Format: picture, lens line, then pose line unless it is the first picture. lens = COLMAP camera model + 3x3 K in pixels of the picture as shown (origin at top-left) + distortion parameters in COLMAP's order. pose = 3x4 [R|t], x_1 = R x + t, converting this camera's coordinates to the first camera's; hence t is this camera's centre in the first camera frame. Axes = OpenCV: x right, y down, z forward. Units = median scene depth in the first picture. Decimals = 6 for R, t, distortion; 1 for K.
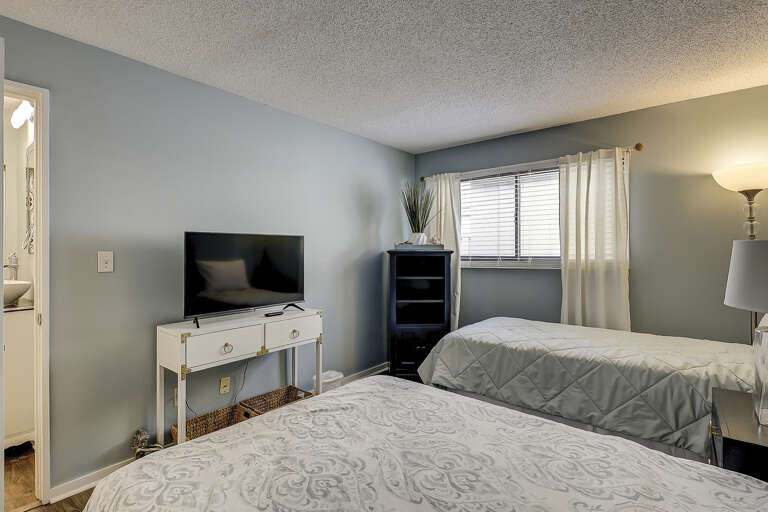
lens RADIAL K [[376.6, 0, 384.2], [0, 376.6, 253.1], [0, 0, 1]] dist [-0.004457, -0.000768]
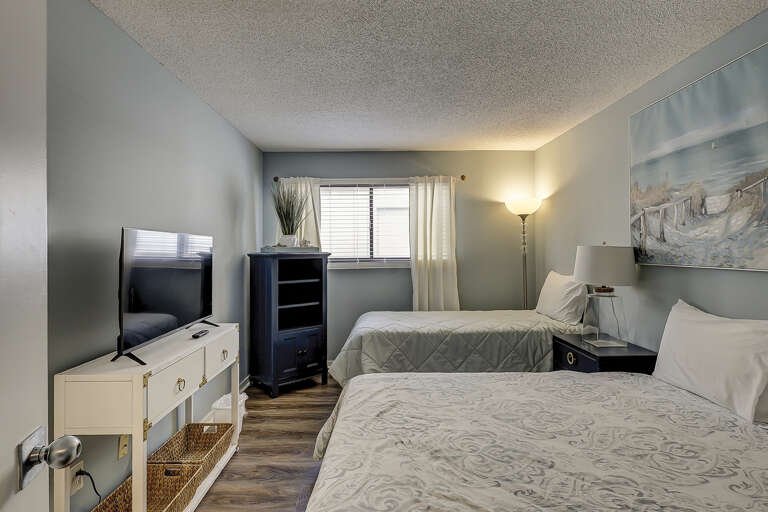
lens RADIAL K [[376.6, 0, 385.6], [0, 376.6, 252.6], [0, 0, 1]] dist [-0.004457, -0.000768]
pose [[0.764484, -0.004706, 0.644626, -0.402850], [0.009807, 0.999943, -0.004330, -0.002084], [-0.644569, 0.009632, 0.764486, 0.111242]]
